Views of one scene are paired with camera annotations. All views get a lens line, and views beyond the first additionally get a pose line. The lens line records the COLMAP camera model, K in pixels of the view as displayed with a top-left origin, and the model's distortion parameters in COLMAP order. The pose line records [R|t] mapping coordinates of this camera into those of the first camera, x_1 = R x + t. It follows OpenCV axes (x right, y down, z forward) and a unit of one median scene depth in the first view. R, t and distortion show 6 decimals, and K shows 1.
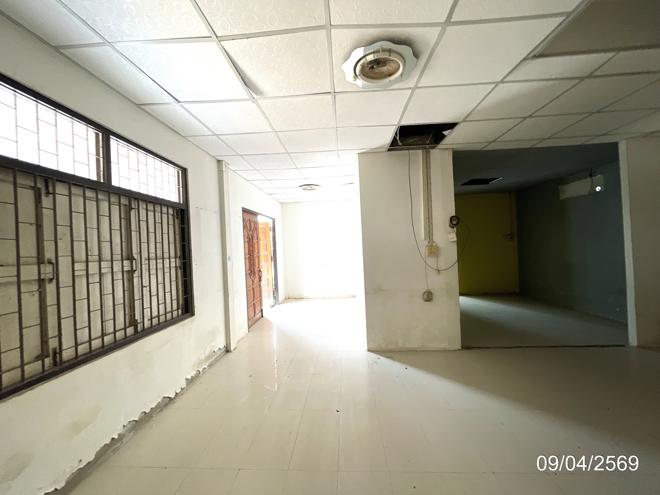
lens RADIAL K [[266.4, 0, 329.6], [0, 266.4, 247.8], [0, 0, 1]] dist [-0.001285, 0.000006]
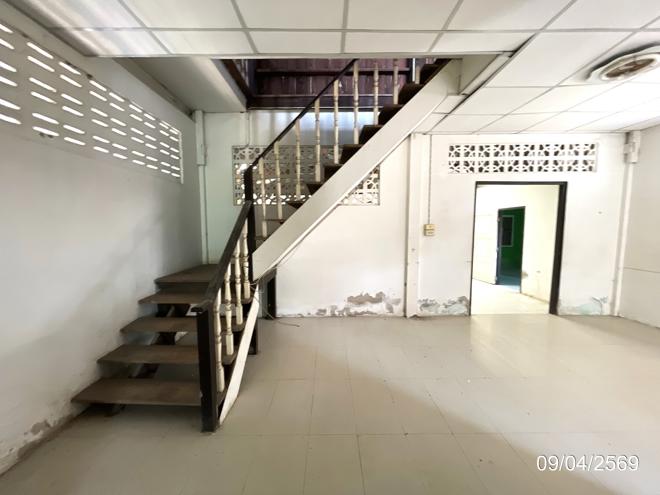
lens RADIAL K [[266.4, 0, 328.0], [0, 266.4, 245.8], [0, 0, 1]] dist [-0.001285, 0.000006]
pose [[-0.997610, 0.042452, -0.054517, 0.805802], [0.037582, 0.995461, 0.087432, -0.024174], [0.057982, 0.085174, -0.994678, 1.078508]]
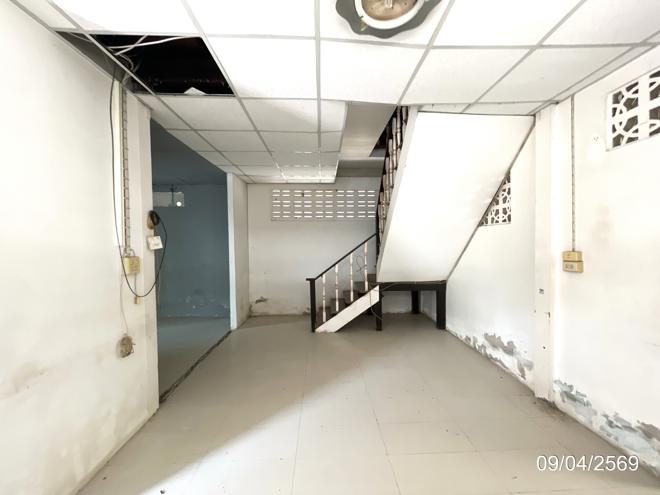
lens RADIAL K [[266.4, 0, 331.9], [0, 266.4, 247.0], [0, 0, 1]] dist [-0.001285, 0.000006]
pose [[-0.092450, 0.016656, 0.995578, -0.234951], [0.019233, 0.999703, -0.014939, -0.012492], [-0.995532, 0.017767, -0.092743, 0.614122]]
